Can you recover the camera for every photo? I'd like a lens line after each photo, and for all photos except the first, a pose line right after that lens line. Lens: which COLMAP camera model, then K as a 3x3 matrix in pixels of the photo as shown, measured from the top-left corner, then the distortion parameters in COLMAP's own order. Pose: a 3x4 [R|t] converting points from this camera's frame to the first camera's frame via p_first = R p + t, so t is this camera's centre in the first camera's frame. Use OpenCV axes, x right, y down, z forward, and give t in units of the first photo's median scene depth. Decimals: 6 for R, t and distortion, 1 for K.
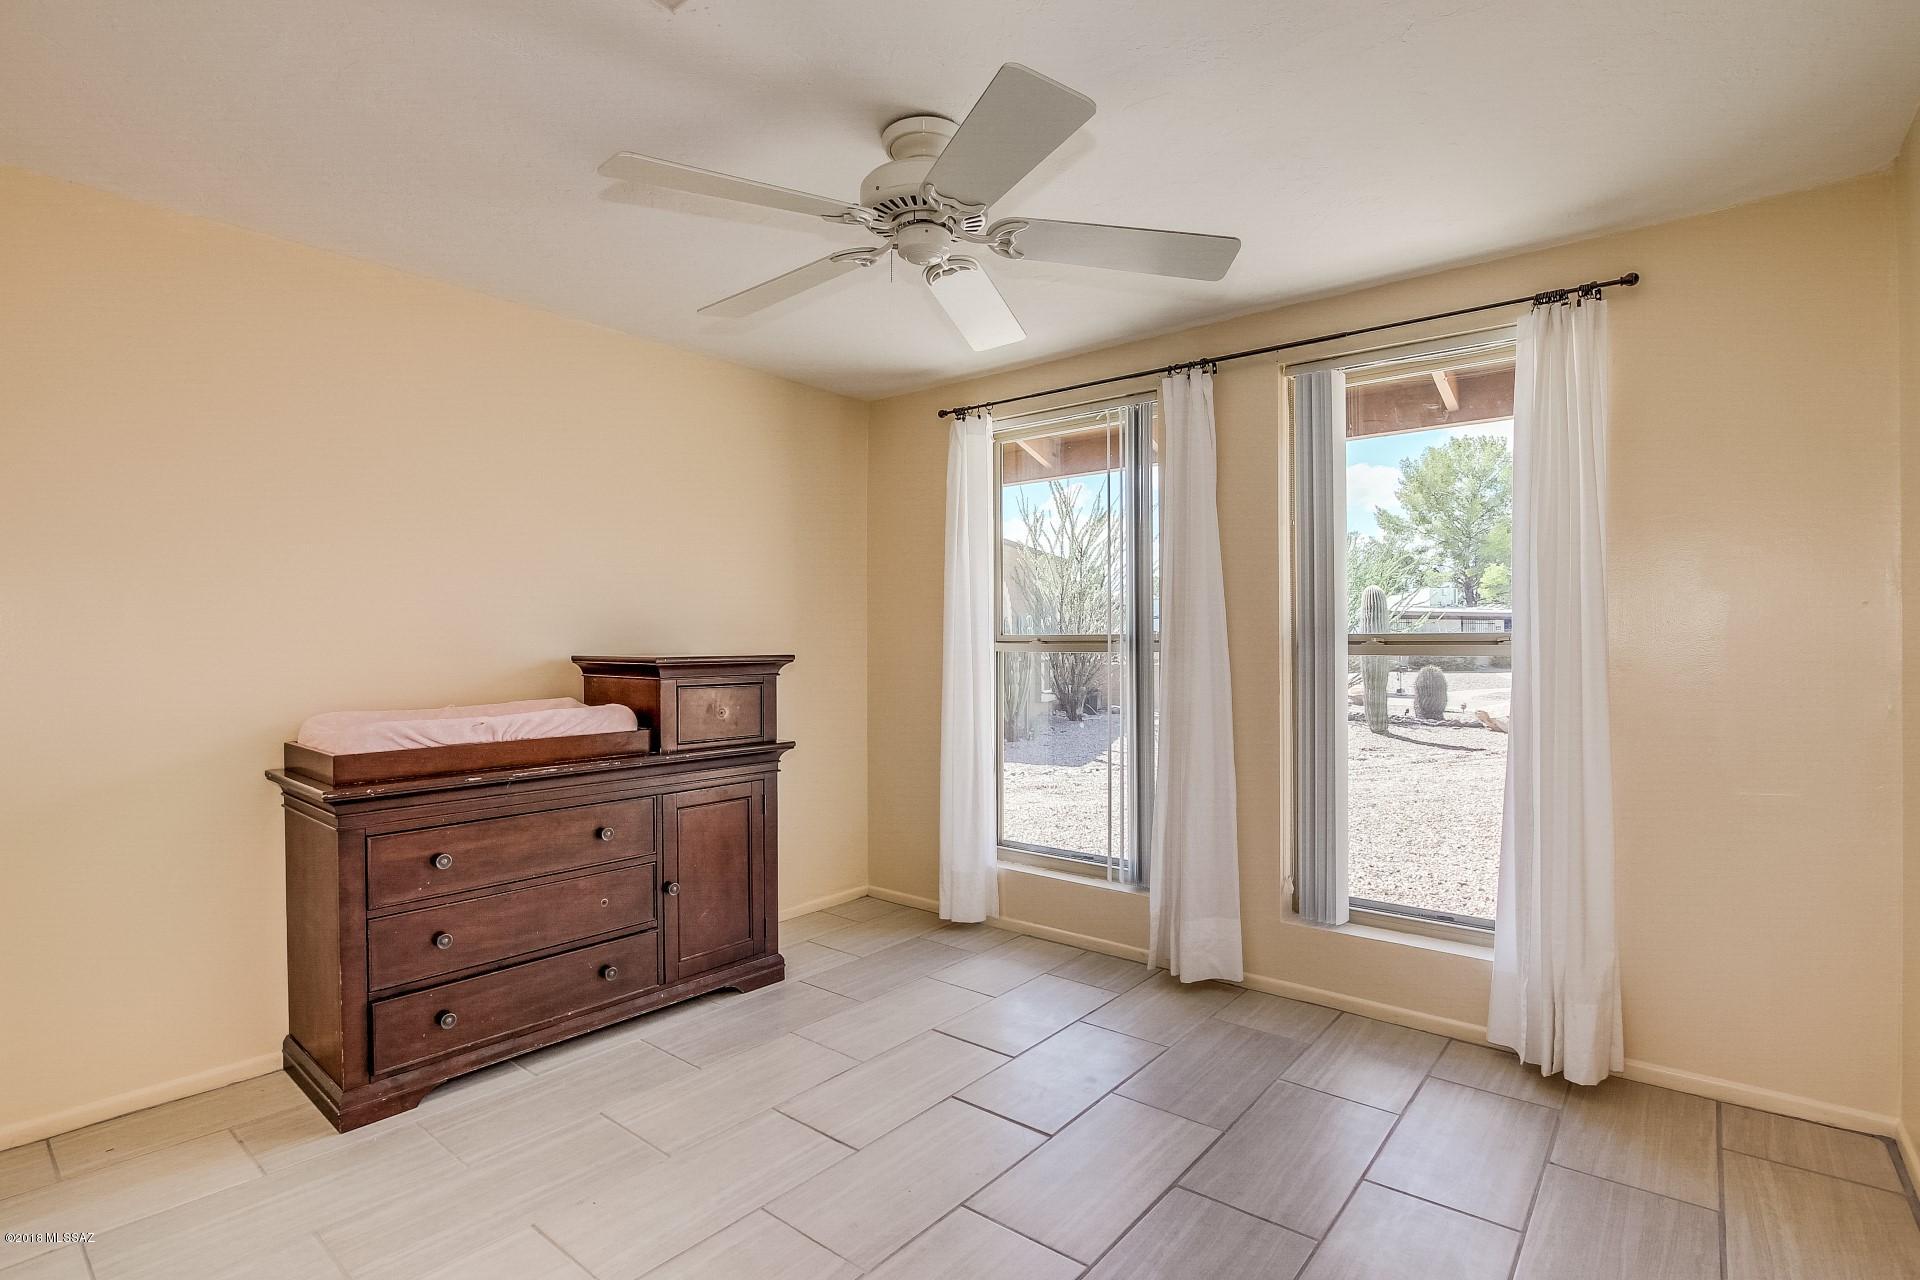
lens RADIAL K [[925.9, 0, 960.0], [0, 925.9, 640.0], [0, 0, 1]] dist [-0.039357, -0.000177]
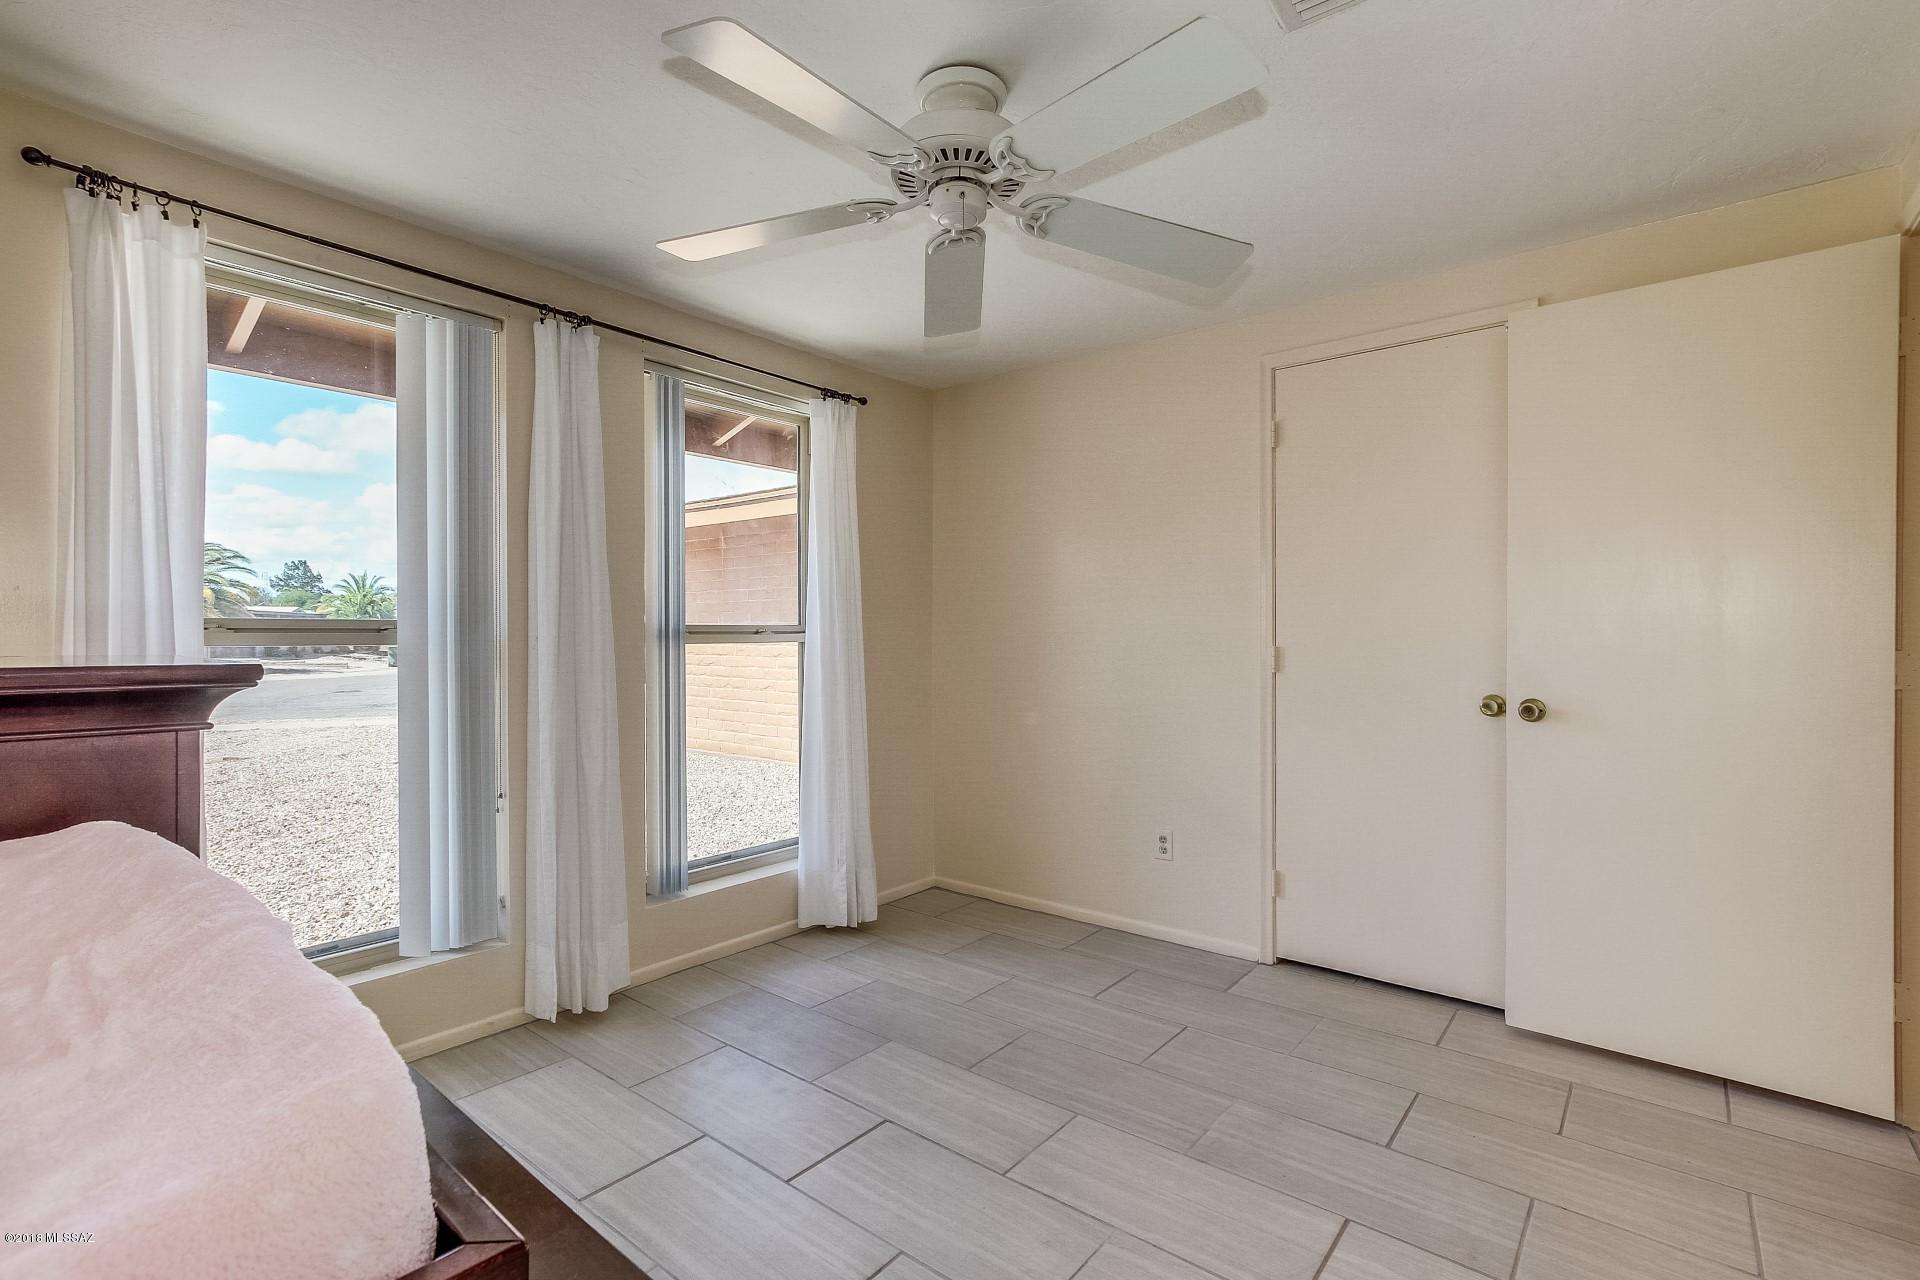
lens RADIAL K [[893.3, 0, 960.0], [0, 893.3, 640.0], [0, 0, 1]] dist [-0.004217, -0.000169]
pose [[-0.021956, -0.007495, 0.999731, -0.752365], [-0.005018, 0.999960, 0.007386, 0.002159], [-0.999746, -0.004855, -0.021993, 0.798733]]
